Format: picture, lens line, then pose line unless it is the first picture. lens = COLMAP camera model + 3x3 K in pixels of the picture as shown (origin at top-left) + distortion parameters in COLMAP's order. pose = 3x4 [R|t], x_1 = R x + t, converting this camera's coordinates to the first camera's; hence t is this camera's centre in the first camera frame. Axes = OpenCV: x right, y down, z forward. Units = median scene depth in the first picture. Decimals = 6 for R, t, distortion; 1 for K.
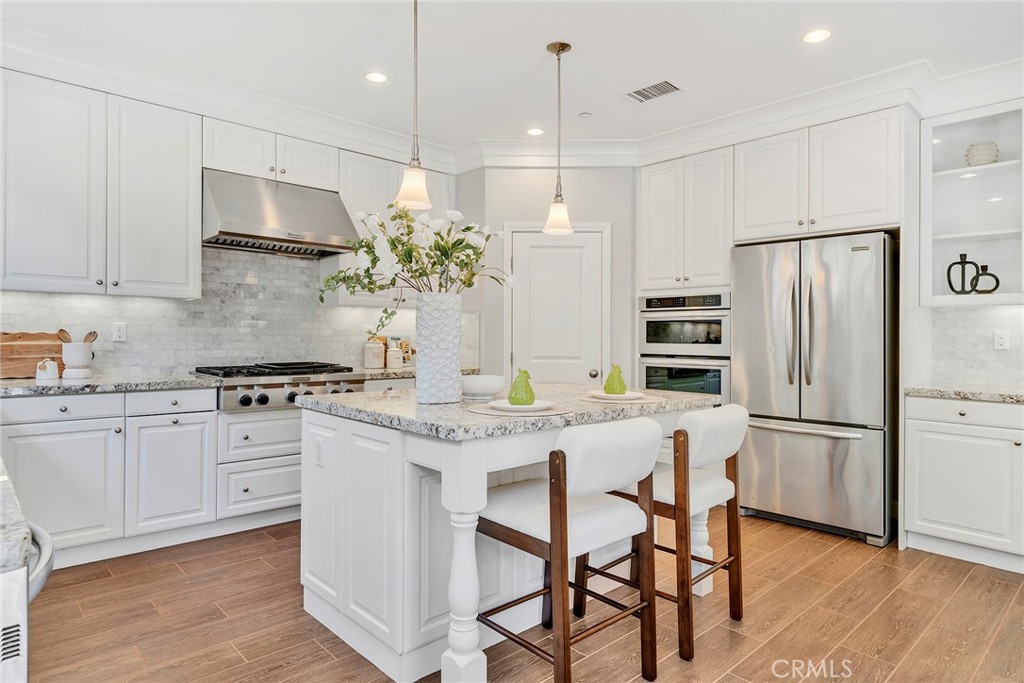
lens RADIAL K [[592.3, 0, 512.1], [0, 592.3, 339.3], [0, 0, 1]] dist [-0.029503, -0.000157]
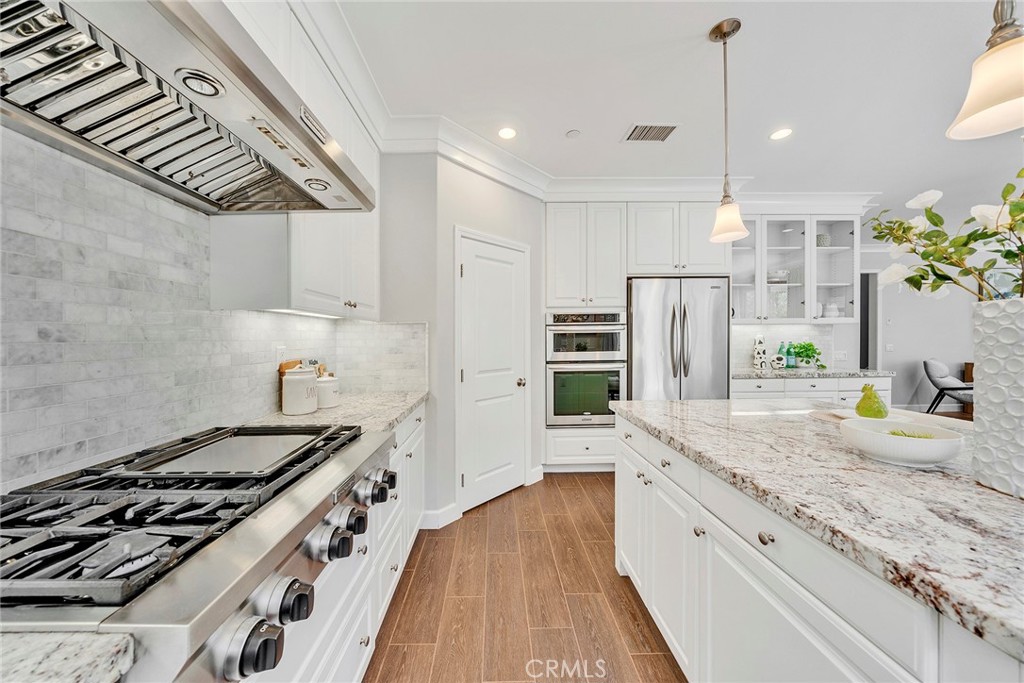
lens RADIAL K [[354.2, 0, 502.5], [0, 354.2, 341.7], [0, 0, 1]] dist [-0.010469, 0.000075]
pose [[0.670658, -0.025135, 0.741341, -0.388737], [0.019854, 0.999676, 0.015933, -0.029136], [-0.741501, 0.004033, 0.670939, 0.631379]]
